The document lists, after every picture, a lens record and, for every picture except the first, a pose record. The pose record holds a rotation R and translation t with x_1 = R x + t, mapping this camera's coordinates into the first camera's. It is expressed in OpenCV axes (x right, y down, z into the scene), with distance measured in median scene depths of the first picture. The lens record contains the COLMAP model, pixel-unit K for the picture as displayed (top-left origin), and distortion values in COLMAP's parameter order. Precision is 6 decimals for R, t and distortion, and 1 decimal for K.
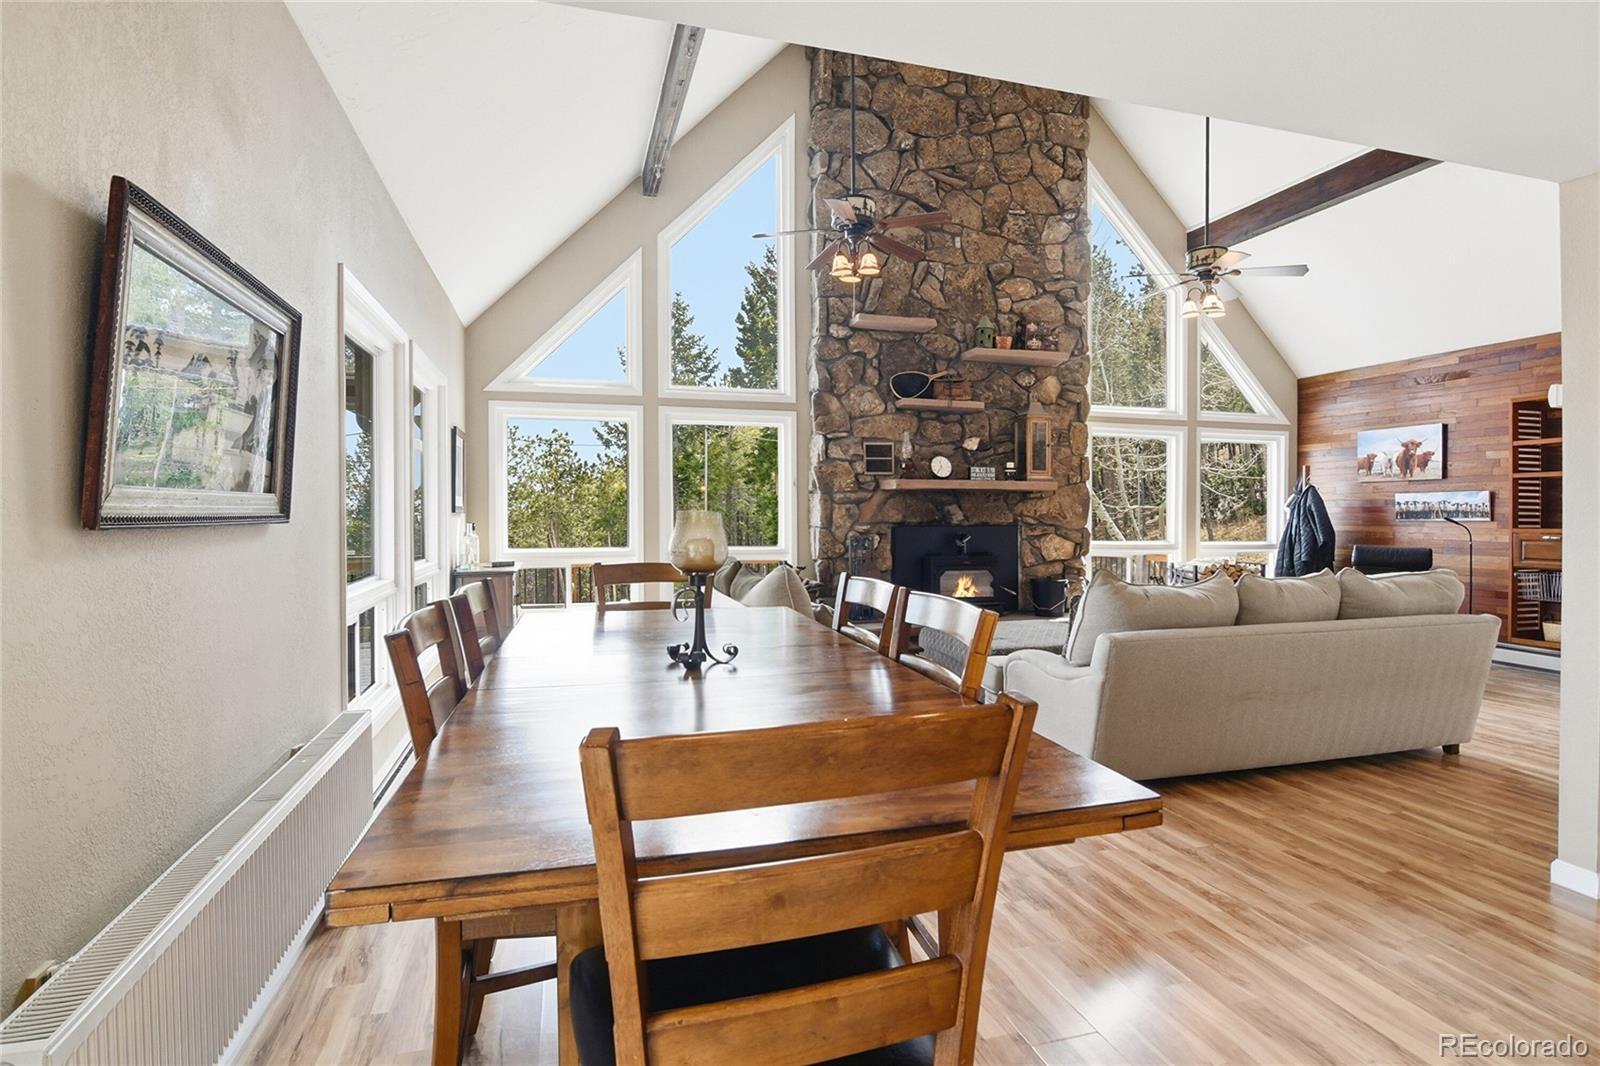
lens RADIAL K [[798.3, 0, 792.9], [0, 798.3, 516.6], [0, 0, 1]] dist [-0.011637, -0.004258]
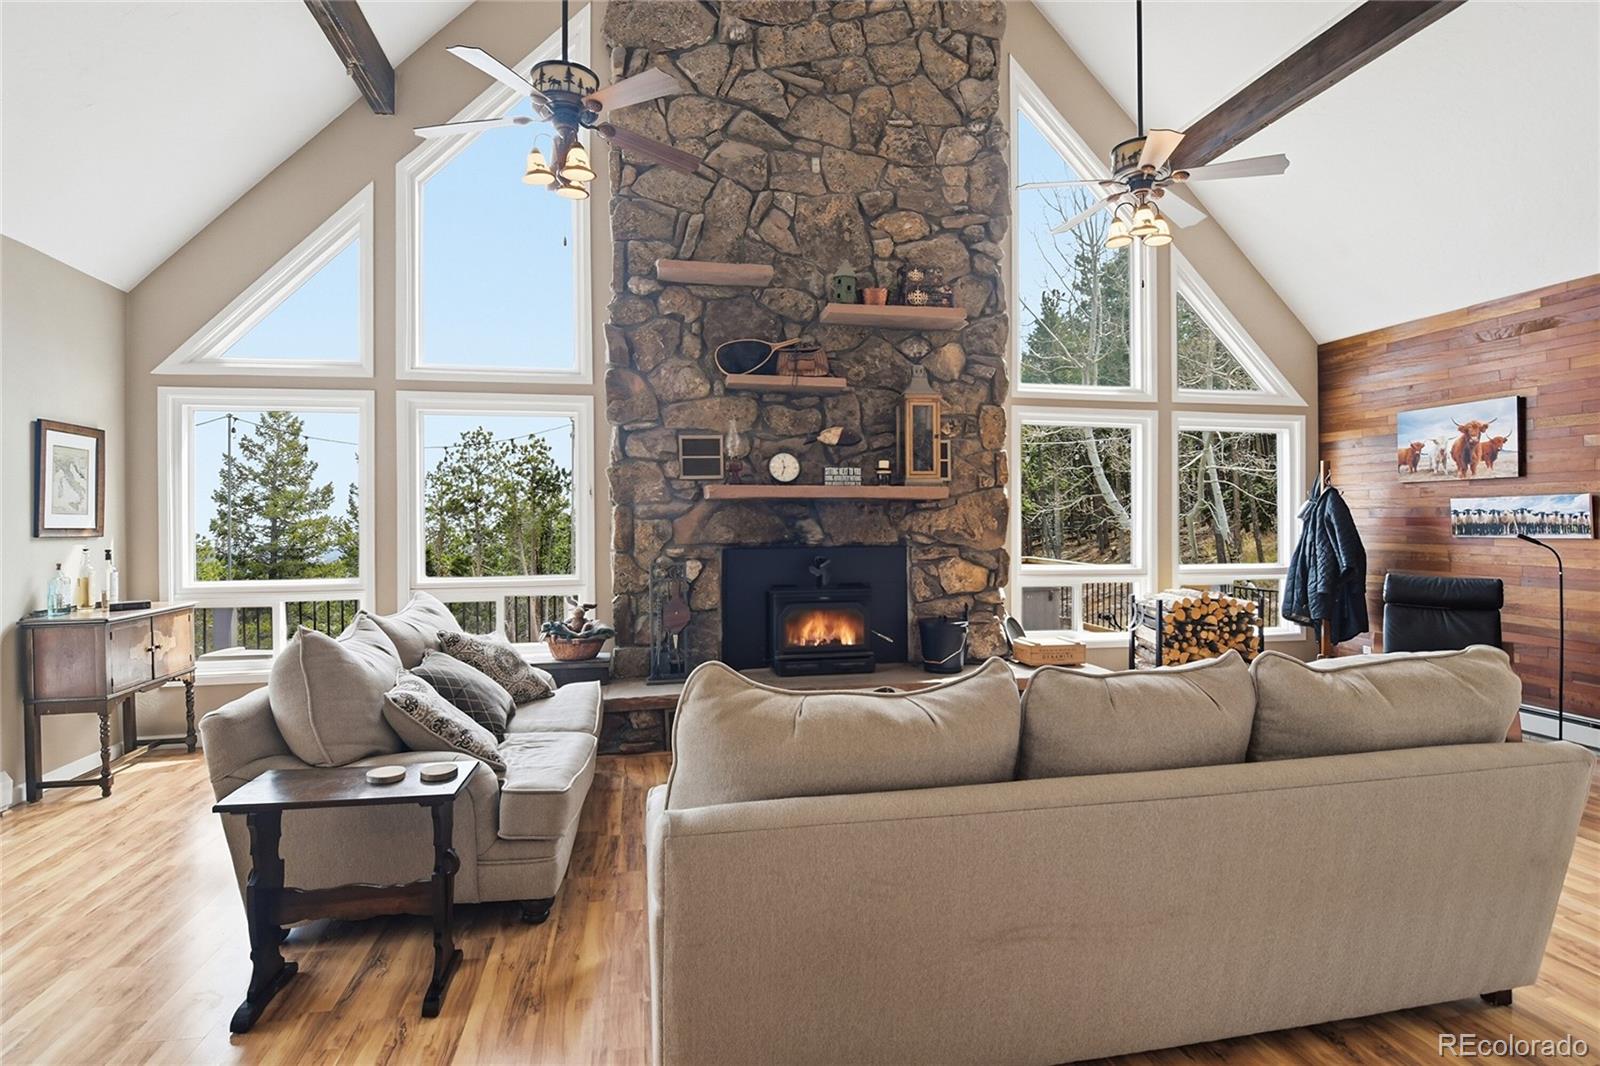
lens RADIAL K [[798.3, 0, 795.9], [0, 798.3, 514.5], [0, 0, 1]] dist [-0.011637, -0.004258]
pose [[0.996713, -0.006561, -0.080748, 0.248491], [0.005674, 0.999921, -0.011198, -0.010757], [0.080815, 0.010703, 0.996672, 0.265034]]
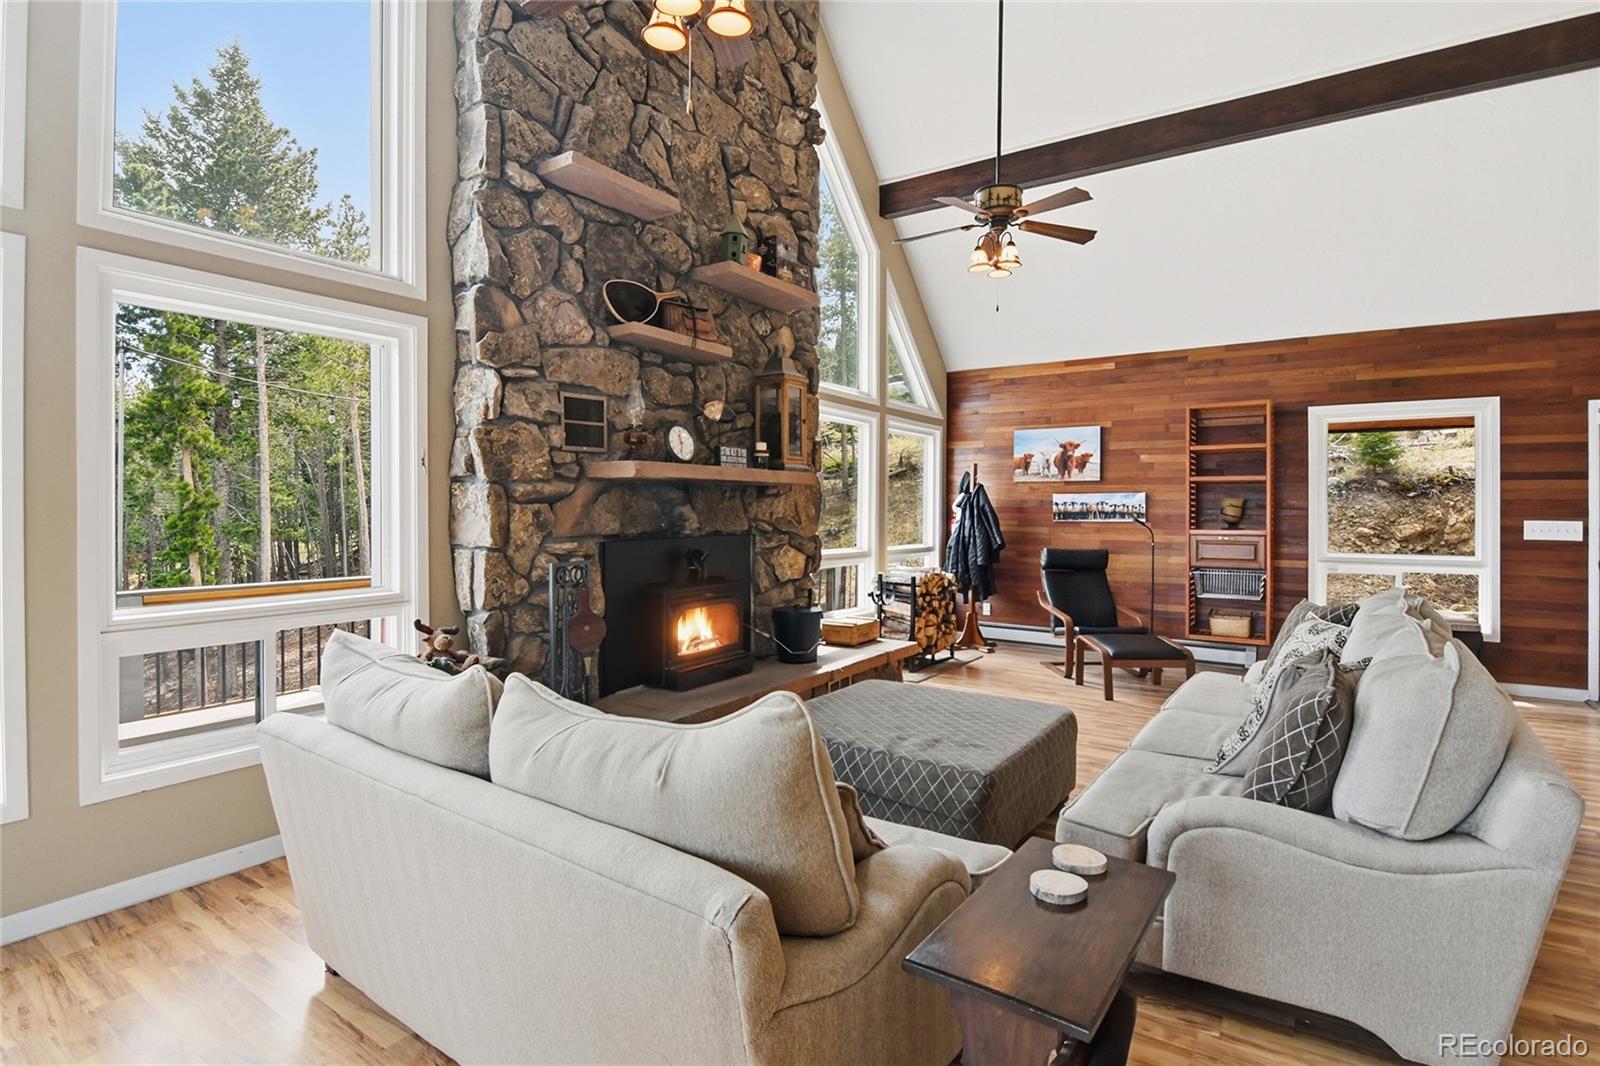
lens RADIAL K [[798.3, 0, 802.9], [0, 798.3, 510.9], [0, 0, 1]] dist [-0.011637, -0.004258]
pose [[0.763836, -0.002636, 0.645405, -0.136157], [0.002057, 0.999997, 0.001650, -0.010684], [-0.645408, 0.000067, 0.763838, 0.455692]]
